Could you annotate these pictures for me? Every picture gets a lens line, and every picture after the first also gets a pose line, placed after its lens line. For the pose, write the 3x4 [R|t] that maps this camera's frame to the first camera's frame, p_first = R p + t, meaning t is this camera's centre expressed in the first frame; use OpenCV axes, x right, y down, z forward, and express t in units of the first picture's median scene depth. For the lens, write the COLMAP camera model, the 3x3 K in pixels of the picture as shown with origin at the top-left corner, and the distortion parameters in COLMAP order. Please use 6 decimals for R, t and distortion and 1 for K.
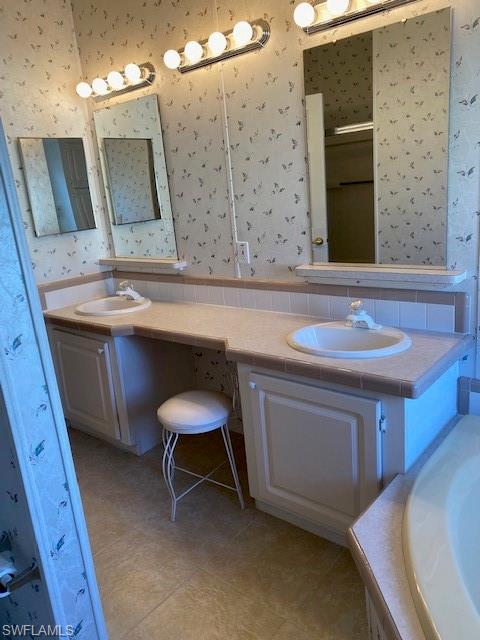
lens RADIAL K [[487.7, 0, 239.2], [0, 487.7, 320.6], [0, 0, 1]] dist [0.032160, -0.057849]
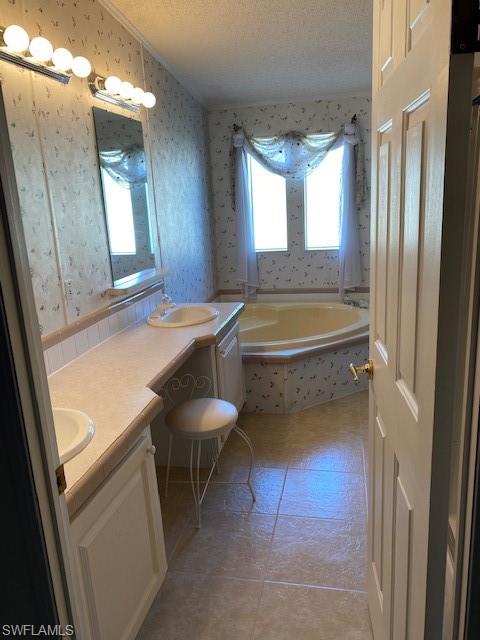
lens RADIAL K [[487.7, 0, 238.7], [0, 487.7, 319.4], [0, 0, 1]] dist [0.032160, -0.057849]
pose [[-0.471999, -0.099844, 0.875927, -0.918159], [0.322482, 0.905155, 0.276947, -0.243725], [-0.820501, 0.413189, -0.395035, 1.135144]]
